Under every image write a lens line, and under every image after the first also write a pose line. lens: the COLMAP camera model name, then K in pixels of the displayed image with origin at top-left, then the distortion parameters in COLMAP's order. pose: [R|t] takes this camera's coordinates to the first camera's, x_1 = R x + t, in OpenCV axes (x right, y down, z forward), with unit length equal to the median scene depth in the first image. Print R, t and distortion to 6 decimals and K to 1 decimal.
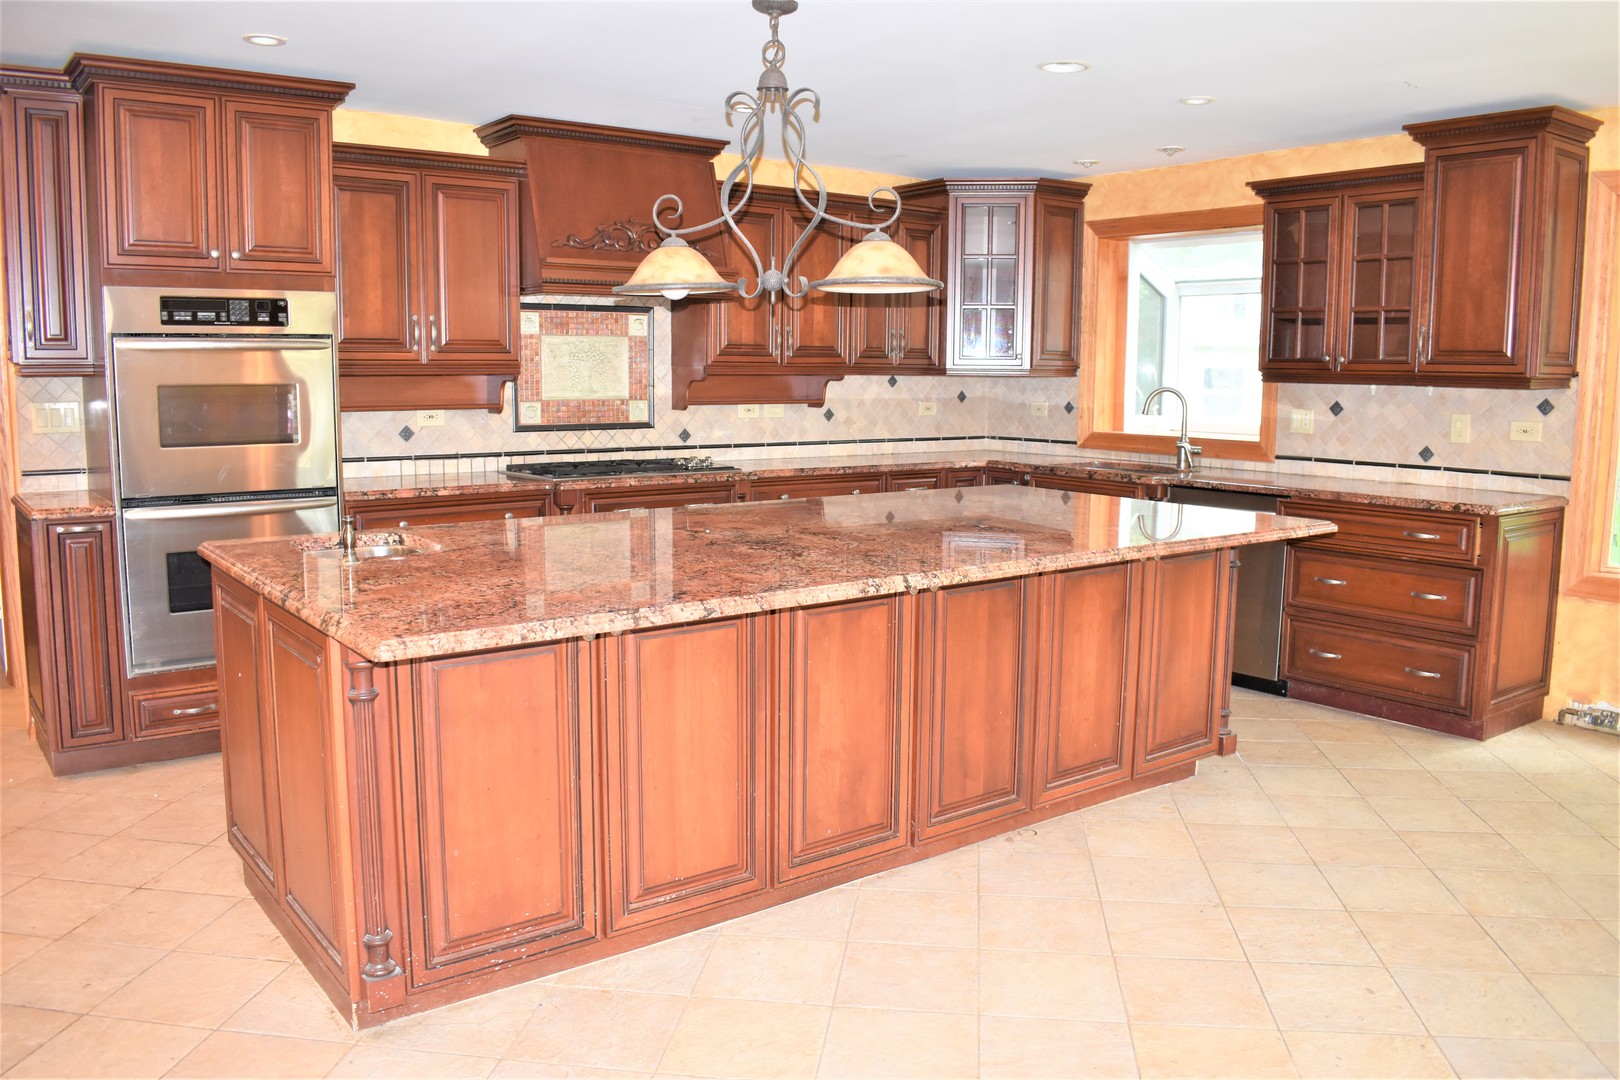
lens RADIAL K [[1275.8, 0, 810.0], [0, 1275.8, 540.0], [0, 0, 1]] dist [-0.101578, -0.003557]
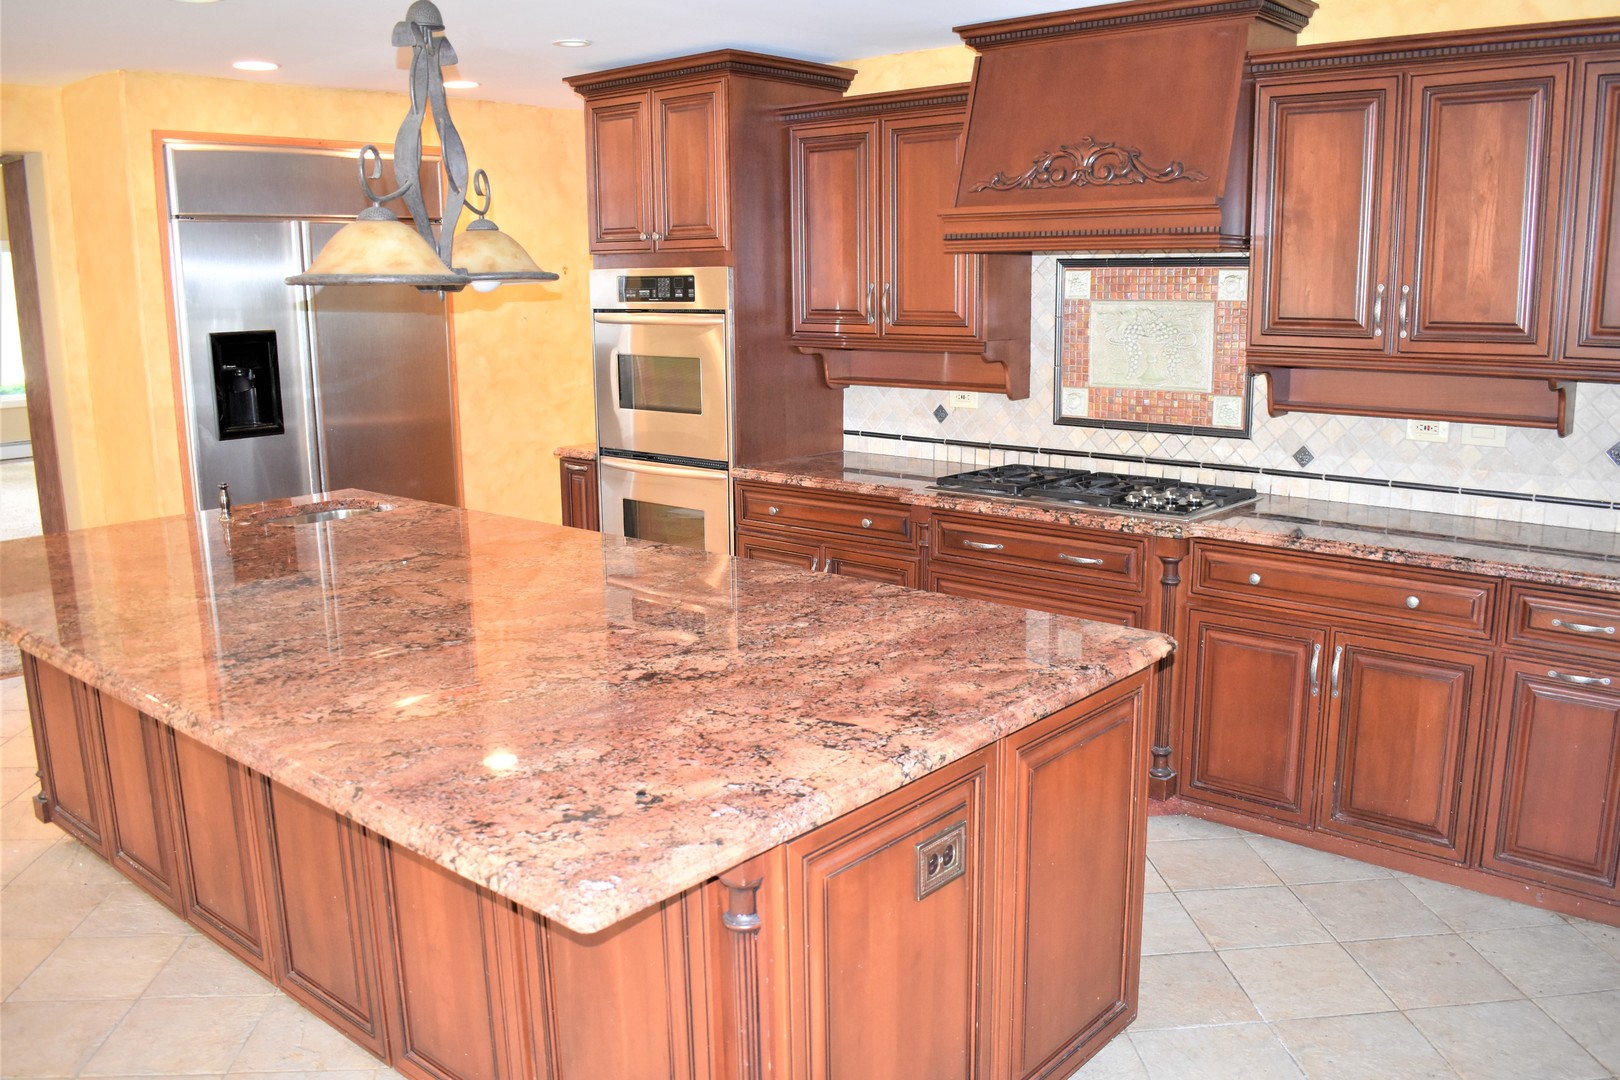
lens RADIAL K [[1275.8, 0, 810.0], [0, 1275.8, 540.0], [0, 0, 1]] dist [-0.101578, -0.003557]
pose [[0.211432, 0.181211, -0.960447, 0.500409], [-0.120523, 0.979997, 0.158368, -0.119812], [0.969933, 0.082272, 0.229042, 0.667854]]
